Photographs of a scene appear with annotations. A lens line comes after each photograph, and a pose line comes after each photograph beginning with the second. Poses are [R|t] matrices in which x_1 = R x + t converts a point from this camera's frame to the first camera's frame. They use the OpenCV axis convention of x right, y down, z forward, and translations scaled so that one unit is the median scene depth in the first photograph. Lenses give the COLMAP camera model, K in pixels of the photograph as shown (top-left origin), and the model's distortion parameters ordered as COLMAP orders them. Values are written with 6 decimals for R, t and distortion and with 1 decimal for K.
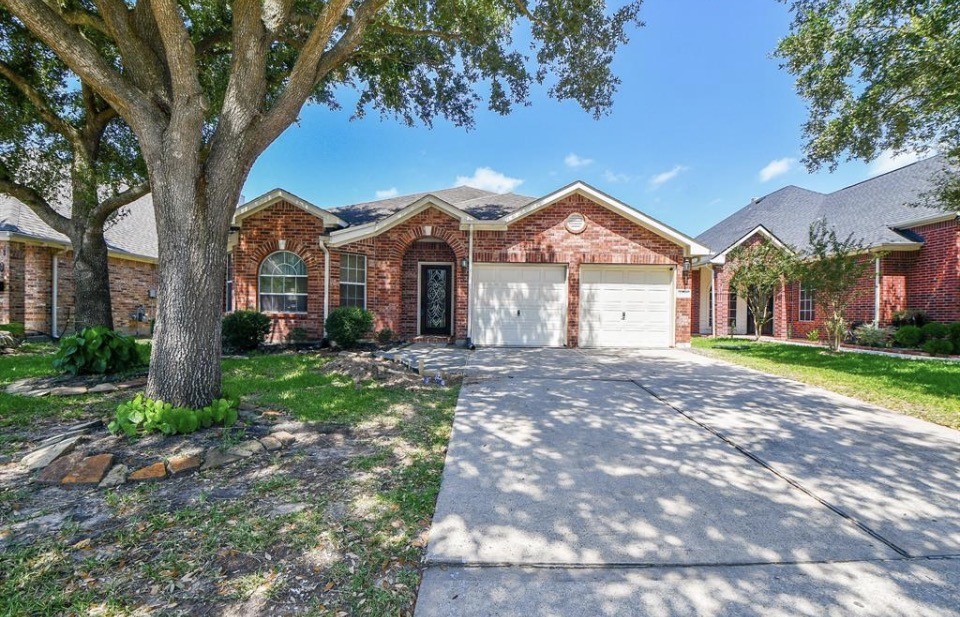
lens RADIAL K [[429.7, 0, 481.7], [0, 429.7, 314.1], [0, 0, 1]] dist [0.014901, -0.025174]
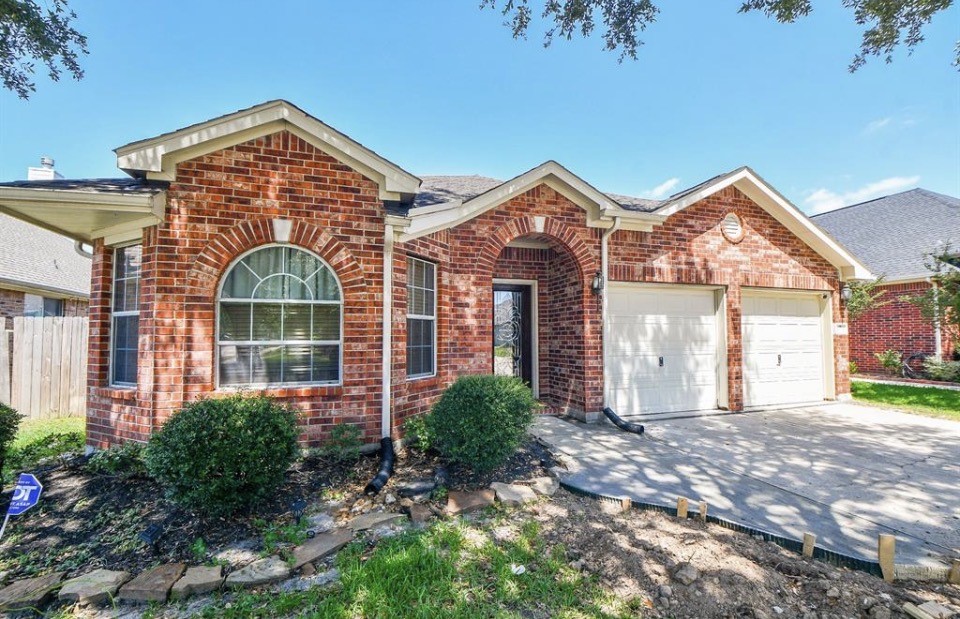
lens RADIAL K [[429.7, 0, 481.7], [0, 429.7, 315.1], [0, 0, 1]] dist [0.014901, -0.025174]
pose [[0.947479, -0.000784, 0.319818, -0.380750], [0.015074, 0.998995, -0.042210, -0.049933], [-0.319464, 0.044815, 0.946538, 0.485877]]
